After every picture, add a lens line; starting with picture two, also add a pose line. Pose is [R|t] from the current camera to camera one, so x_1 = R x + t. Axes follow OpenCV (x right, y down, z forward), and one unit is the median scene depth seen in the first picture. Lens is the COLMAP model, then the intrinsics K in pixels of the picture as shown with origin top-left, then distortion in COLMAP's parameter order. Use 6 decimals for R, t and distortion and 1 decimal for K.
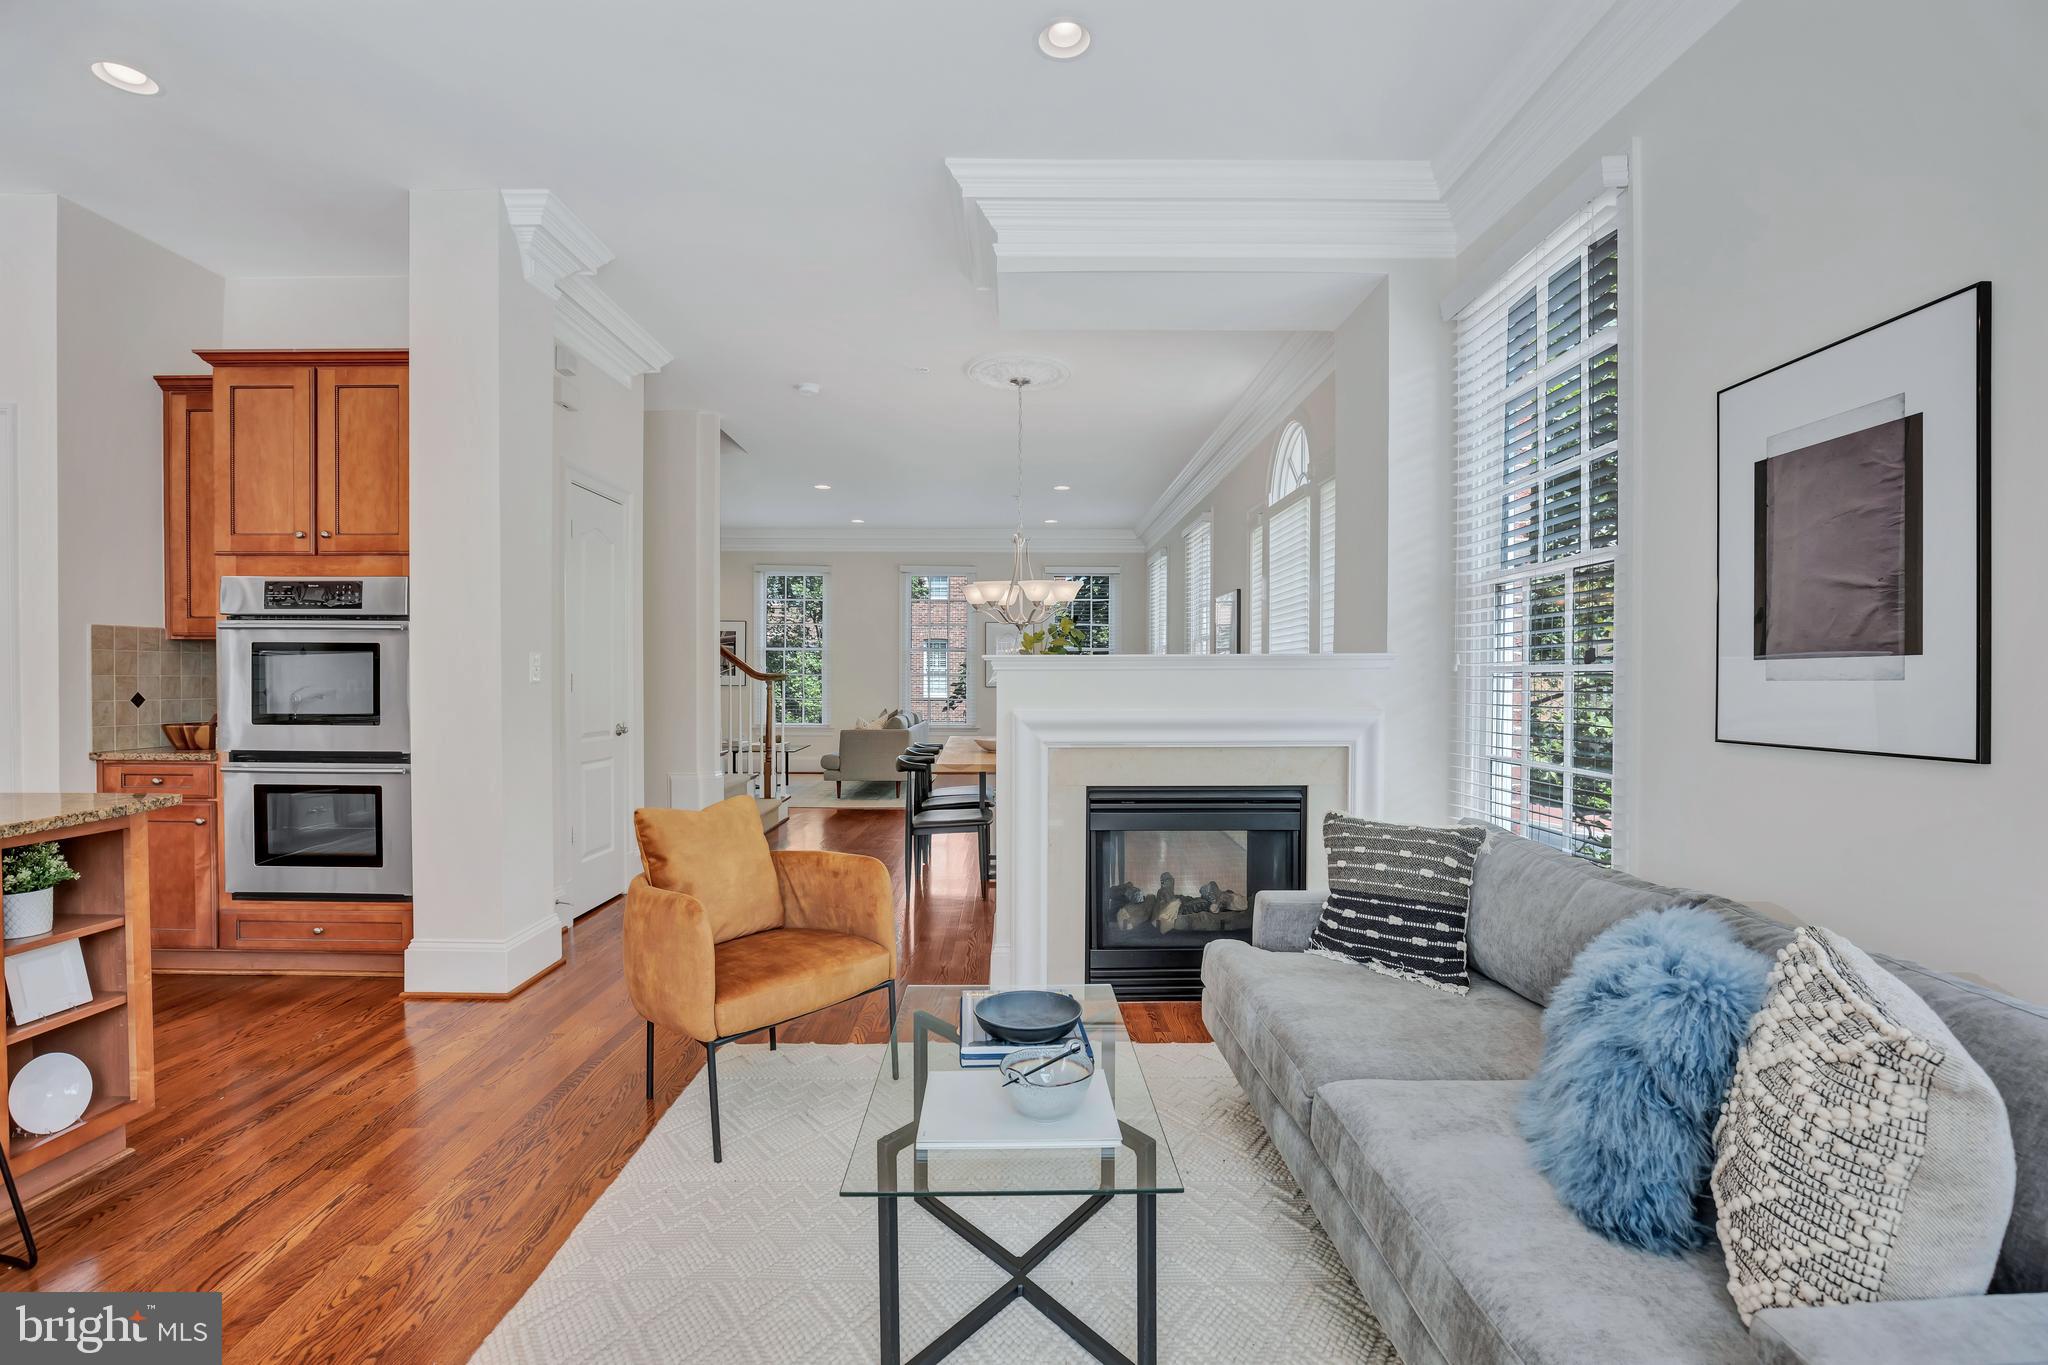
lens RADIAL K [[937.3, 0, 992.7], [0, 937.3, 691.5], [0, 0, 1]] dist [-0.023010, 0.002743]
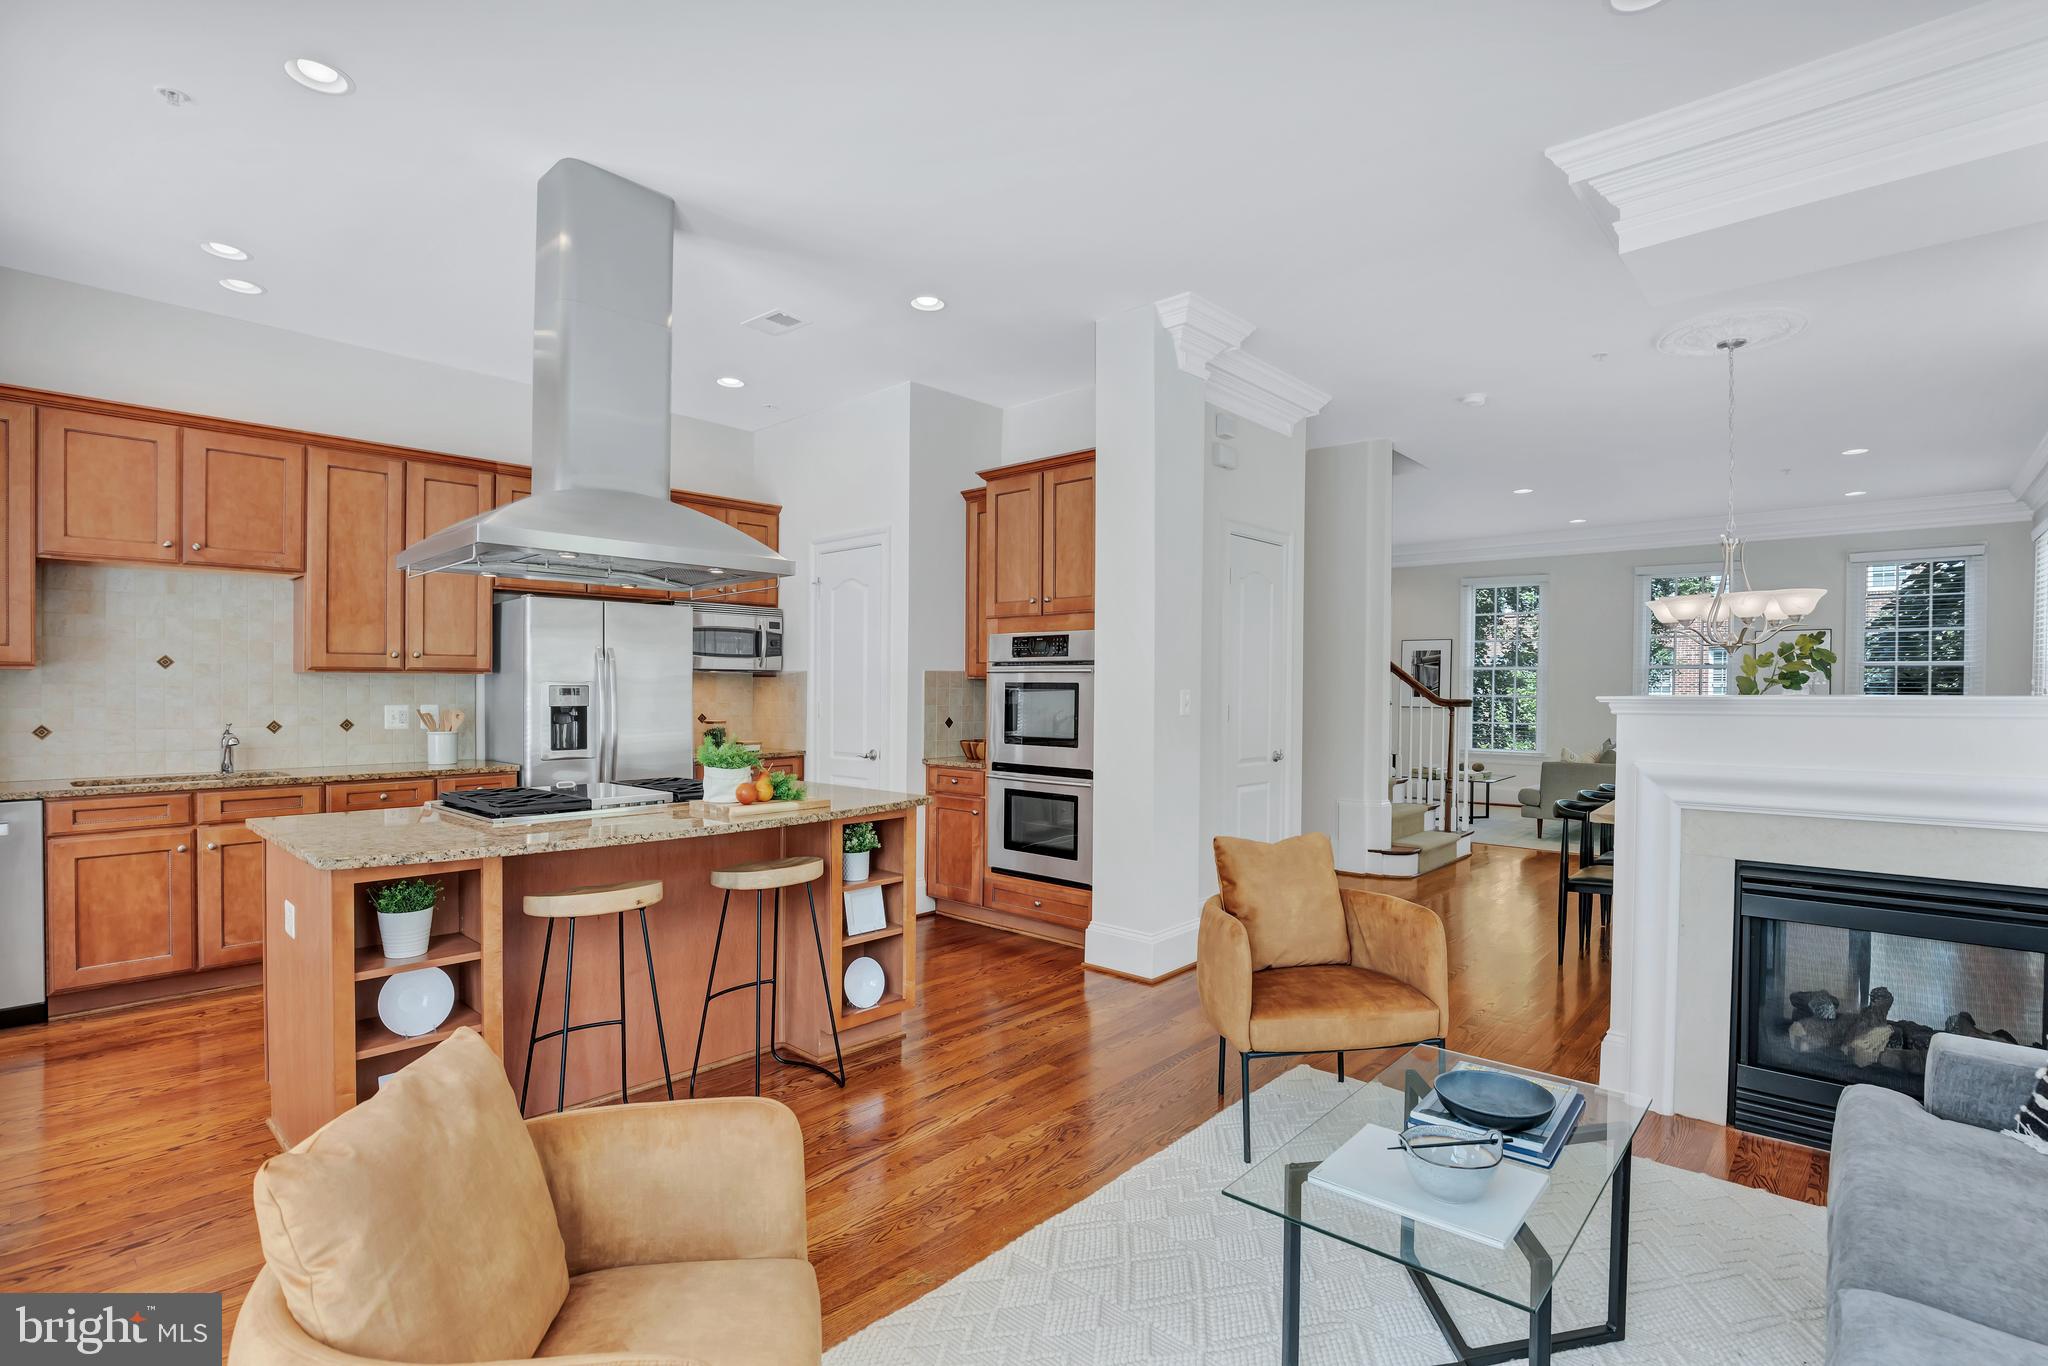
lens RADIAL K [[937.3, 0, 984.5], [0, 937.3, 689.4], [0, 0, 1]] dist [-0.023010, 0.002743]
pose [[0.727917, -0.008763, -0.685609, 0.169161], [-0.004350, 0.999839, -0.017398, -0.027919], [0.685651, 0.015647, 0.727762, -0.025187]]
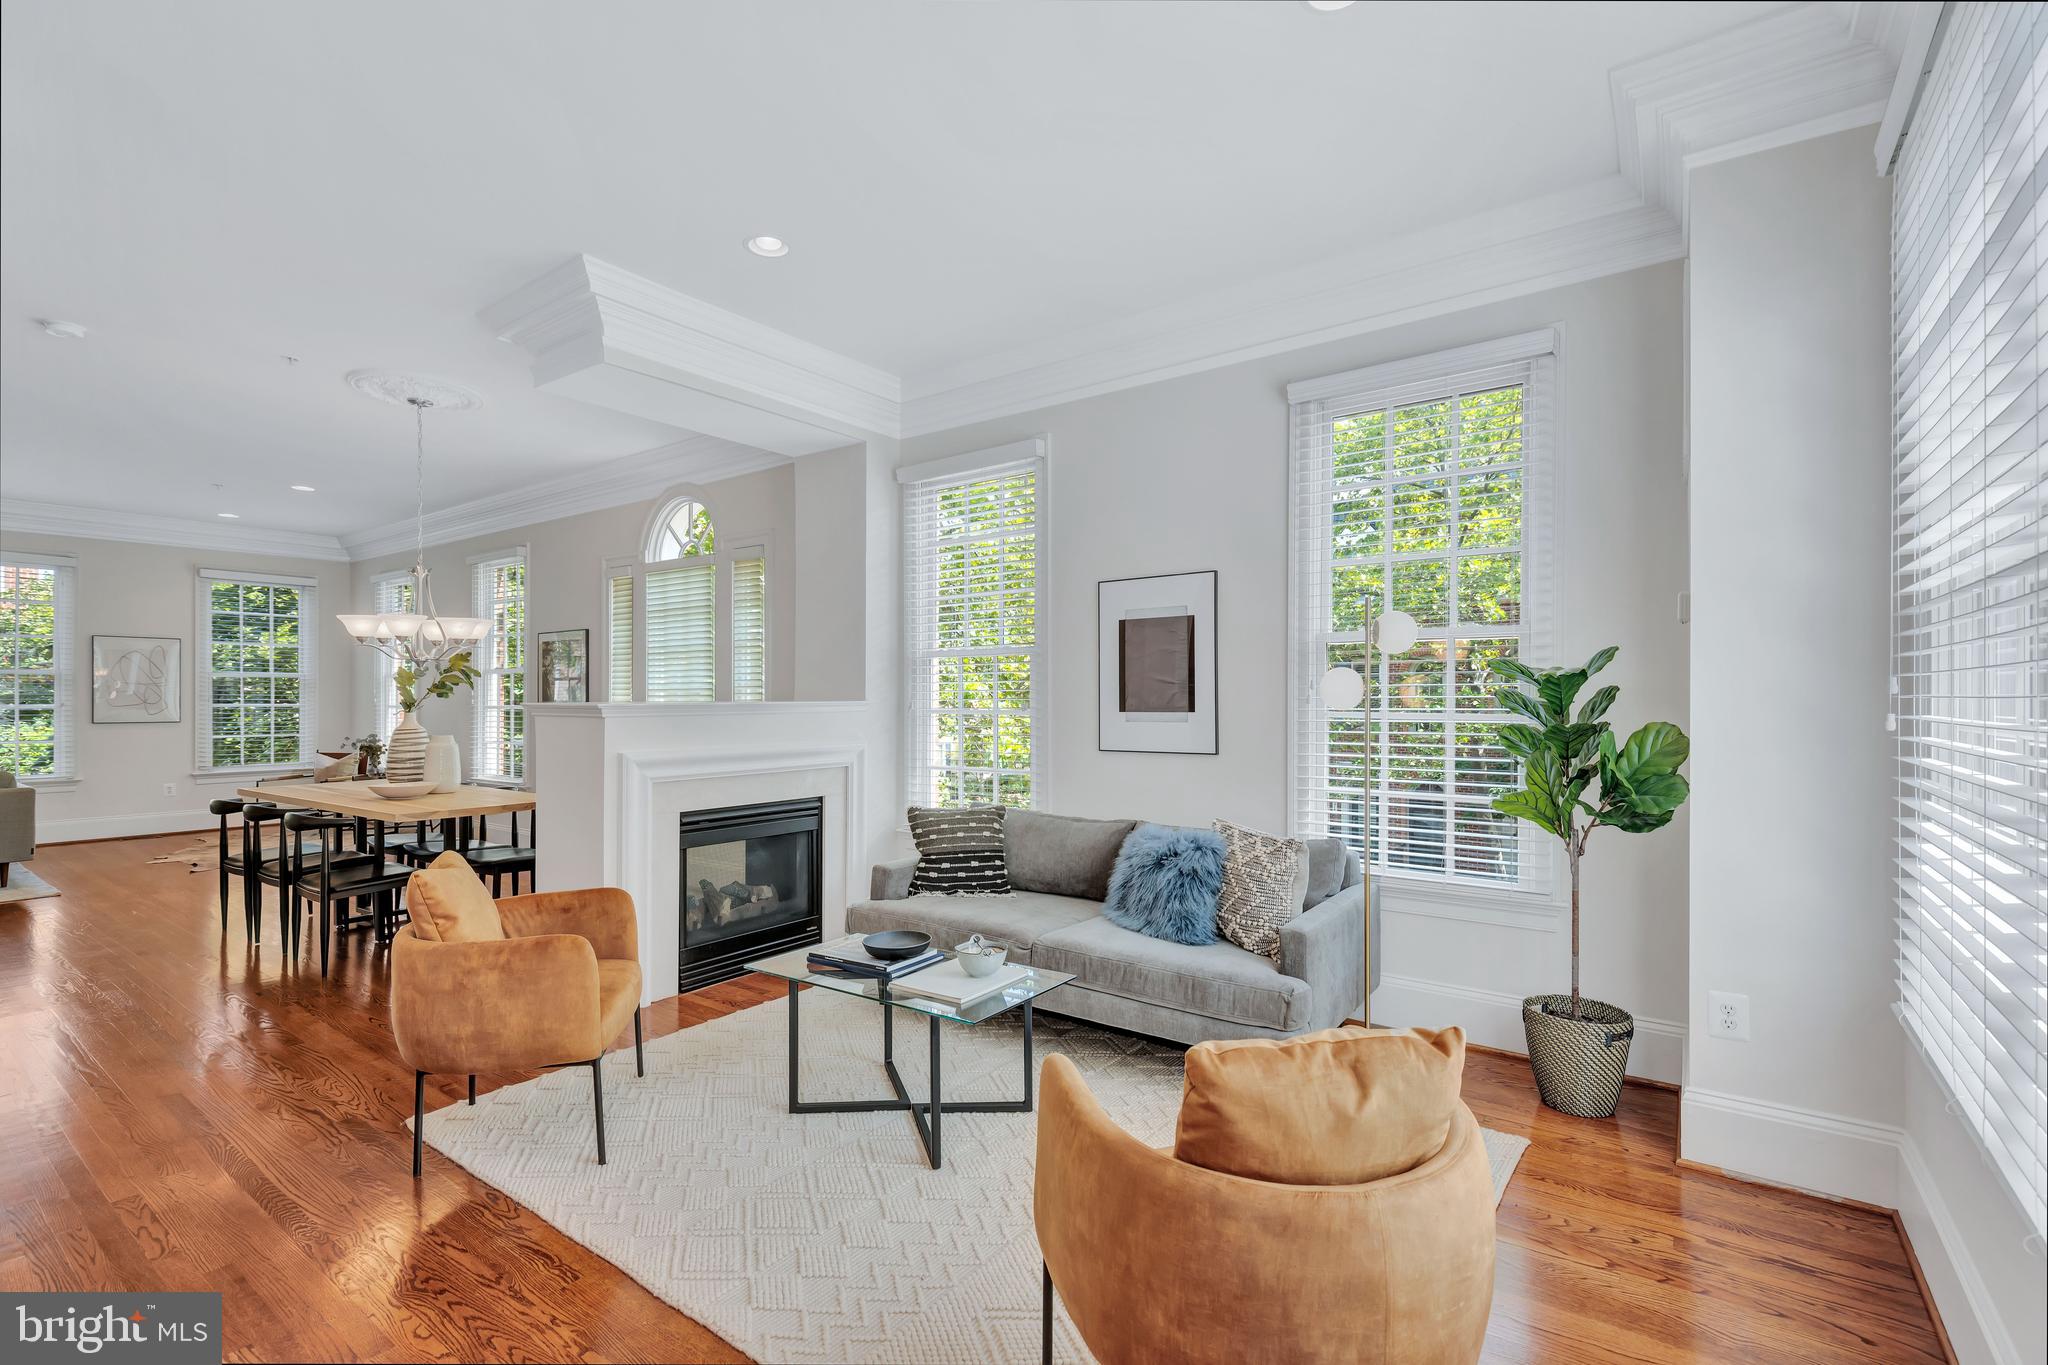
lens RADIAL K [[937.3, 0, 1024.2], [0, 937.3, 700.4], [0, 0, 1]] dist [-0.023010, 0.002743]
pose [[0.584061, -0.002787, 0.811705, -0.584849], [0.014114, 0.999878, -0.006722, -0.026461], [-0.811587, 0.015383, 0.584029, -0.051861]]
